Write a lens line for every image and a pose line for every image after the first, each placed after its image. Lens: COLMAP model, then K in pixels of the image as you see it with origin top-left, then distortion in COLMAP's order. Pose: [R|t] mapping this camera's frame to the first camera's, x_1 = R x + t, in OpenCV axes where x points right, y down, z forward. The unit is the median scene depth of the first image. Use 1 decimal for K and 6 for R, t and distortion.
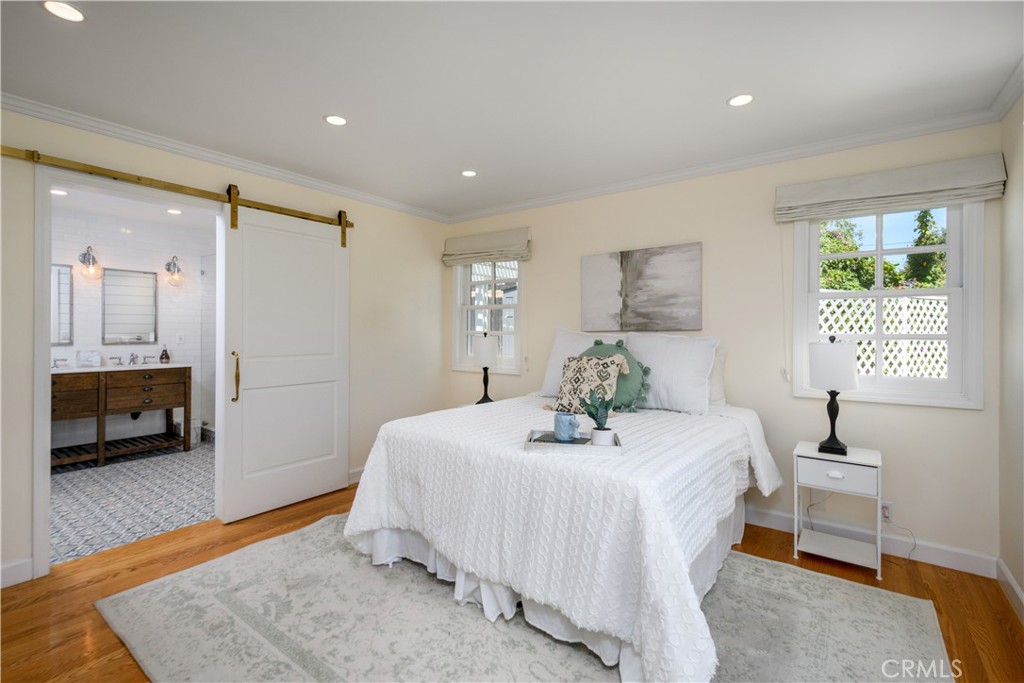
lens RADIAL K [[456.1, 0, 510.9], [0, 456.1, 335.4], [0, 0, 1]] dist [-0.001843, 0.000132]
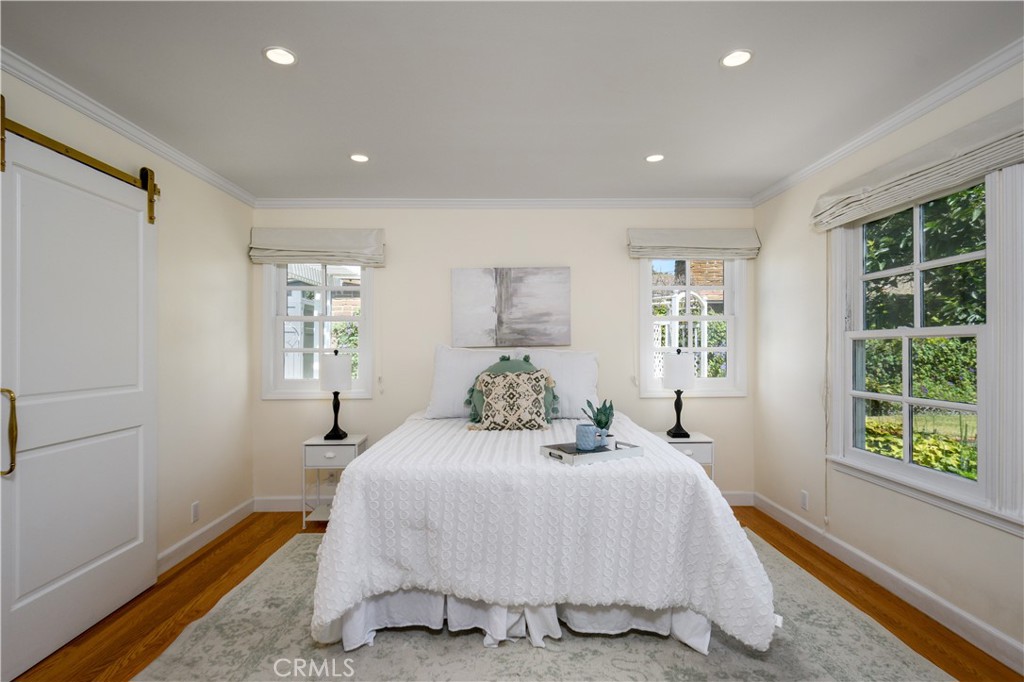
lens RADIAL K [[495.7, 0, 512.4], [0, 495.7, 349.6], [0, 0, 1]] dist [0.003093, -0.001487]
pose [[0.794159, -0.009594, 0.607635, -0.501090], [0.013108, 0.999913, -0.001345, -0.001694], [-0.607569, 0.009033, 0.794216, 0.135769]]
